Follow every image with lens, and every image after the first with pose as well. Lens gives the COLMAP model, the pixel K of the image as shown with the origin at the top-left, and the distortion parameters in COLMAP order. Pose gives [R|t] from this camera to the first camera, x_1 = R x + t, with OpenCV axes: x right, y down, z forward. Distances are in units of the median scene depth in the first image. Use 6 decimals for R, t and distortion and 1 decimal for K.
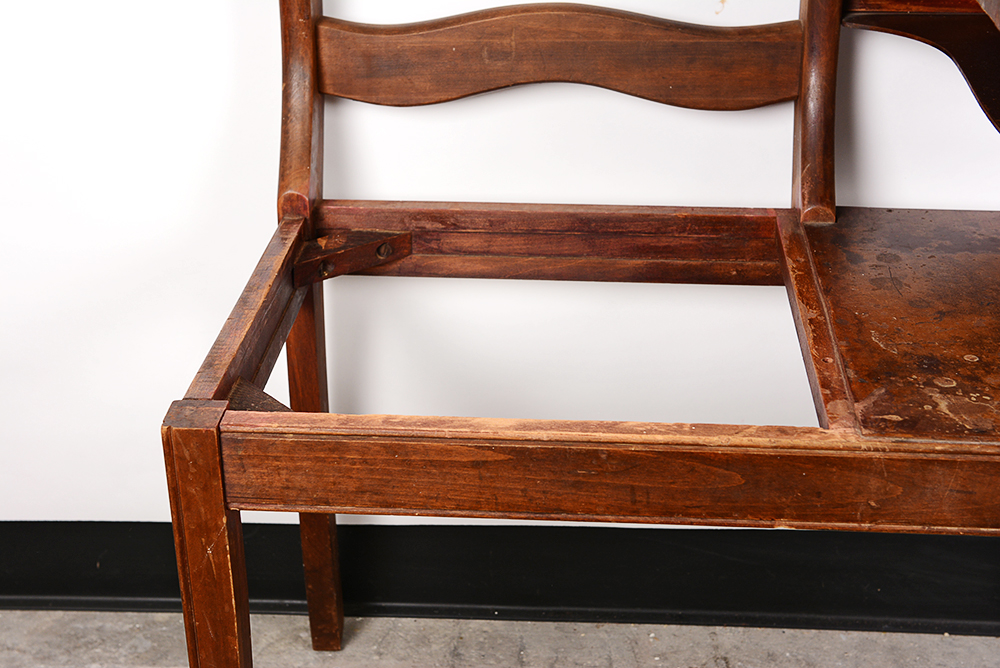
lens RADIAL K [[1571.9, 0, 520.1], [0, 1571.9, 350.3], [0, 0, 1]] dist [0.048487, 0.000000]
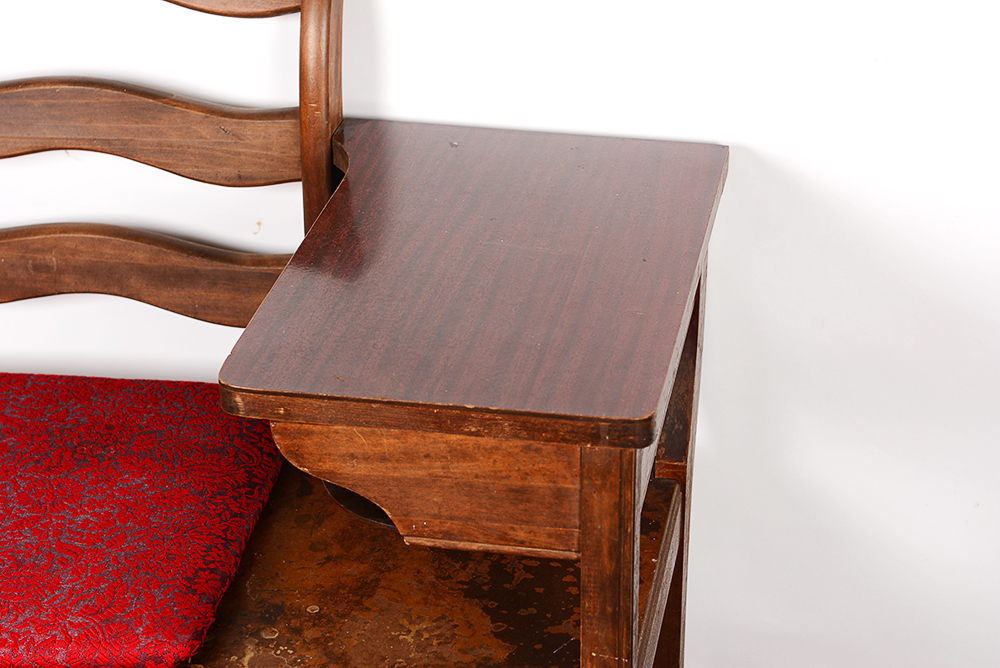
lens RADIAL K [[2266.8, 0, 503.0], [0, 2266.8, 333.4], [0, 0, 1]] dist [0.198068, 0.000000]
pose [[0.990678, 0.057990, -0.123266, 0.505663], [-0.053410, 0.997765, 0.040149, -0.224535], [0.125319, -0.033191, 0.991561, -0.541545]]
